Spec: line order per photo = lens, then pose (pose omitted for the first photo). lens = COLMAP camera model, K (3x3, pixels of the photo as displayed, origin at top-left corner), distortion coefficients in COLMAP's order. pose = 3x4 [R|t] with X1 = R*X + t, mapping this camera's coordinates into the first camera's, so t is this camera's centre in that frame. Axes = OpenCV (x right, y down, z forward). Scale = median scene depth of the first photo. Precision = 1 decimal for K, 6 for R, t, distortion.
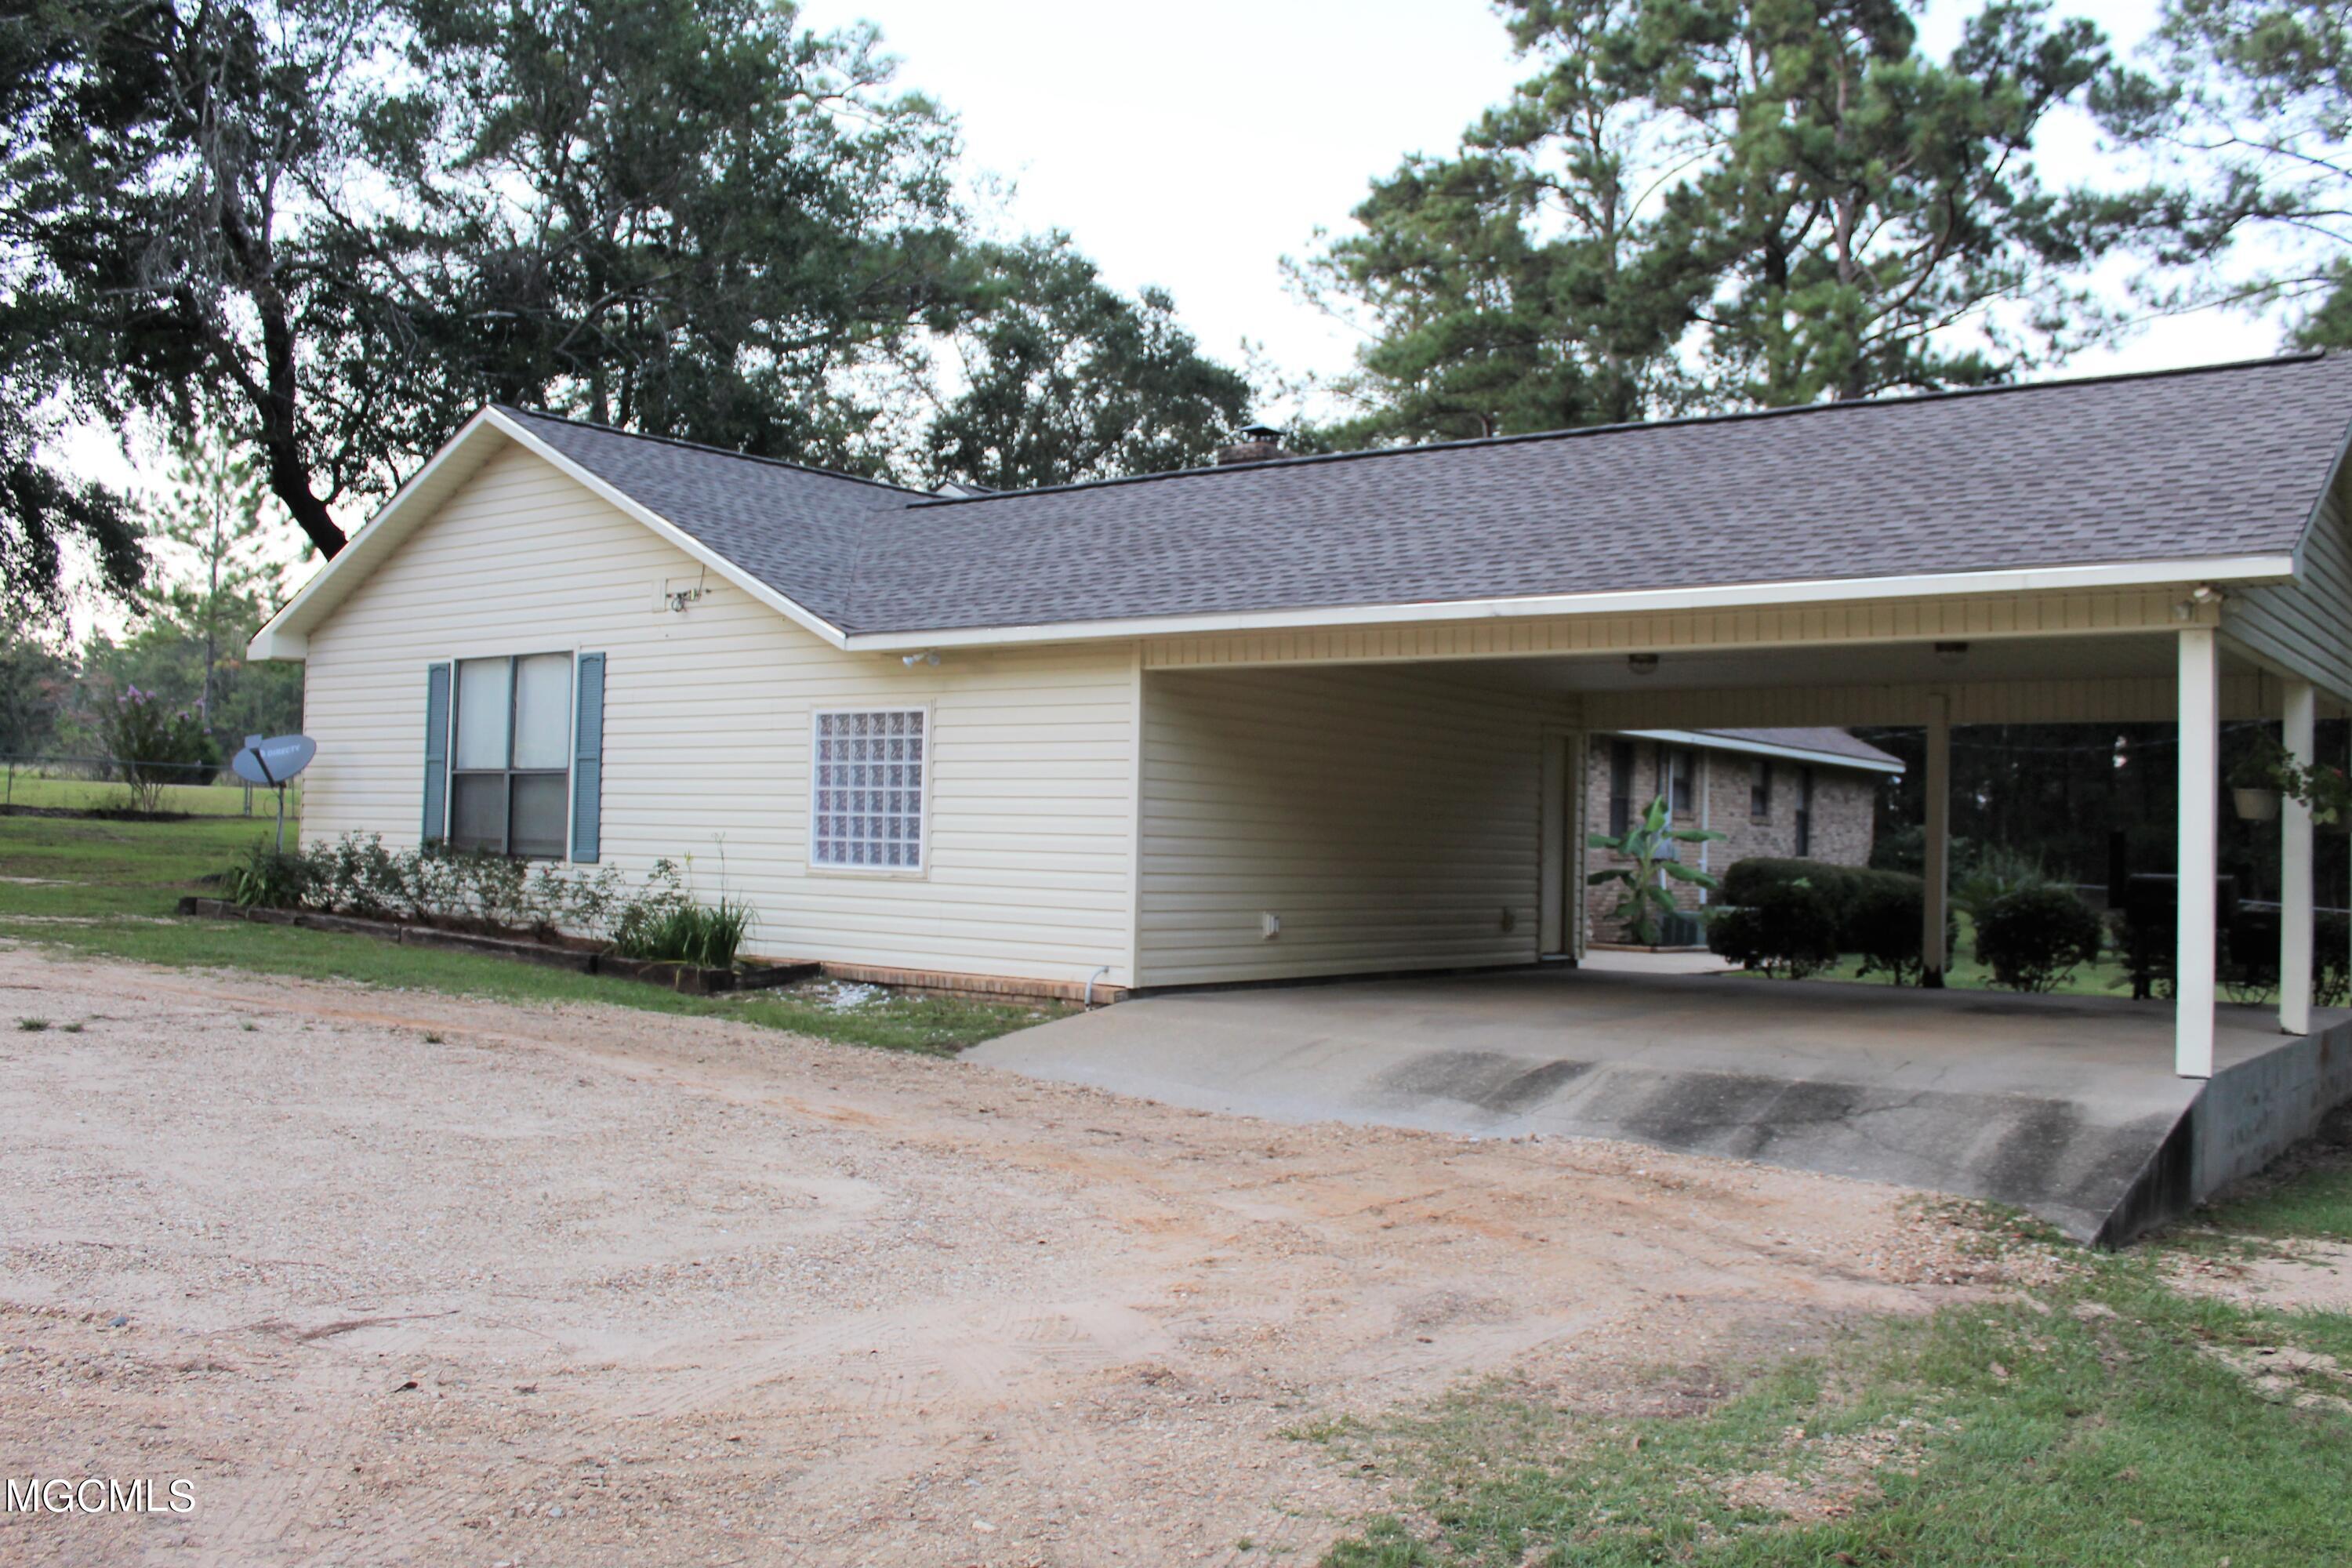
lens RADIAL K [[1942.6, 0, 1172.0], [0, 1942.6, 784.8], [0, 0, 1]] dist [-0.157587, 0.131949]
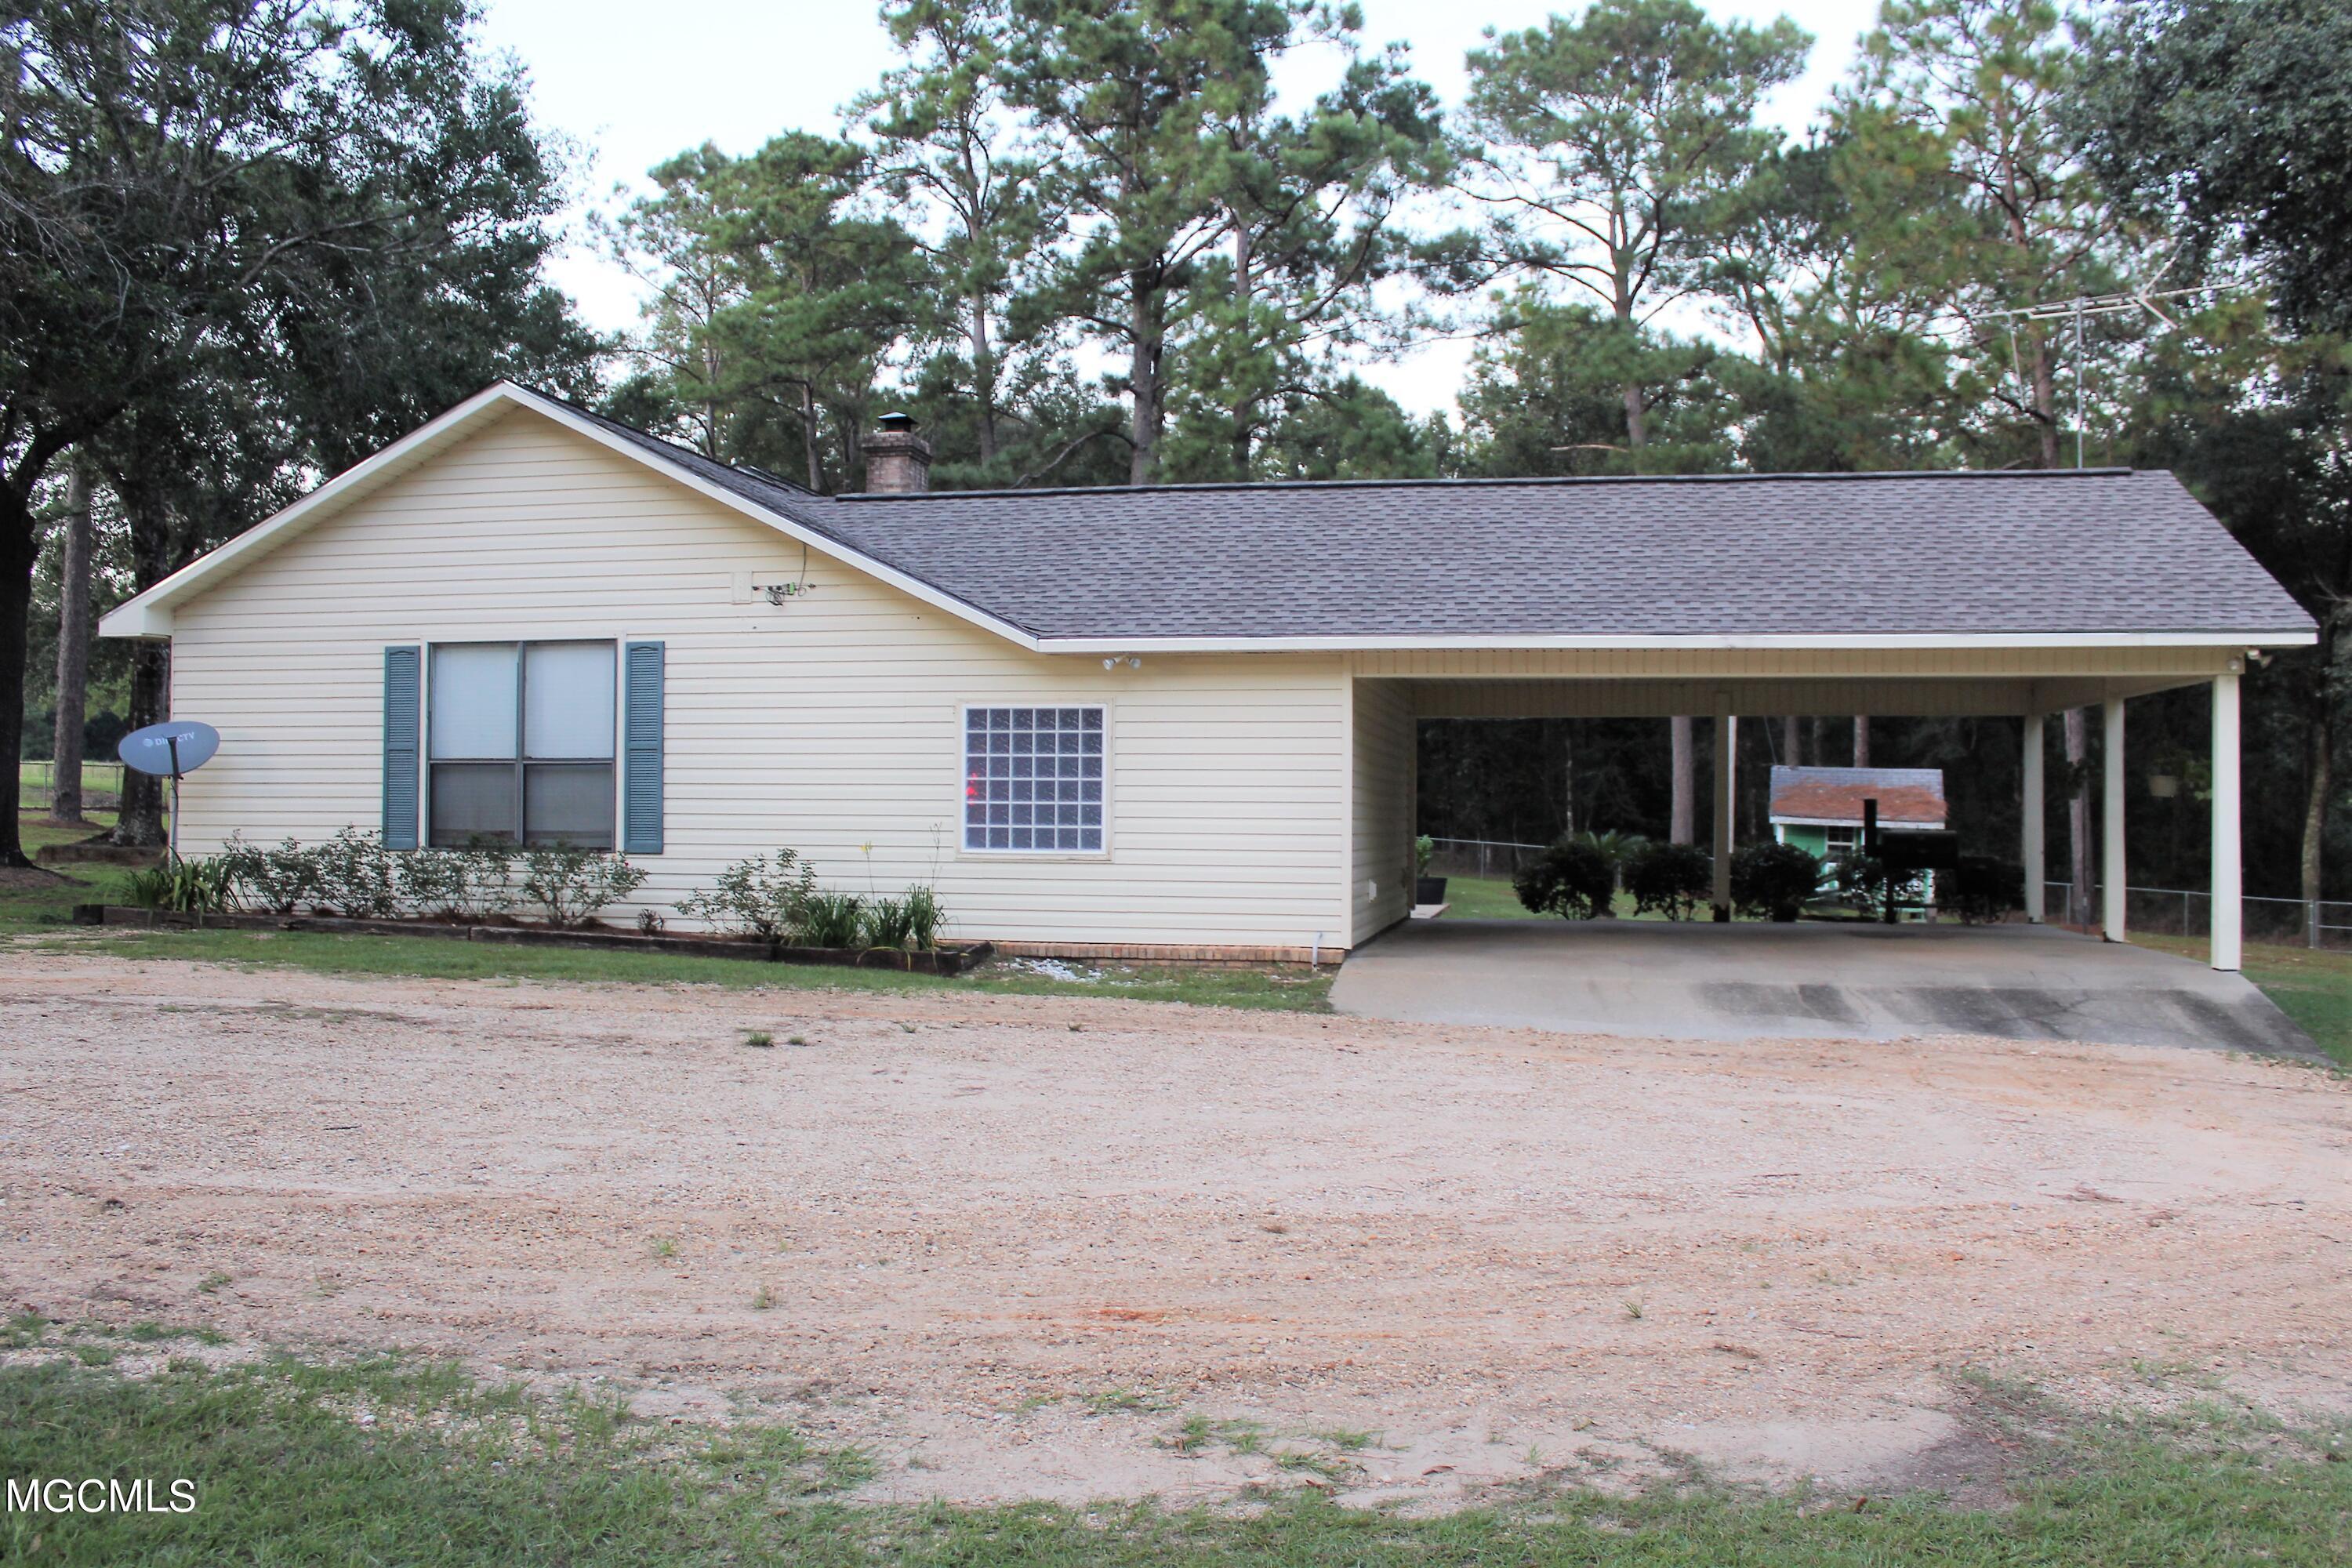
lens RADIAL K [[1898.5, 0, 1176.0], [0, 1898.5, 784.0], [0, 0, 1]] dist [-0.158770, 0.107663]
pose [[0.912829, -0.013338, 0.408124, -0.460258], [0.003545, 0.999688, 0.024742, -0.018732], [-0.408326, -0.021138, 0.912591, 0.000029]]
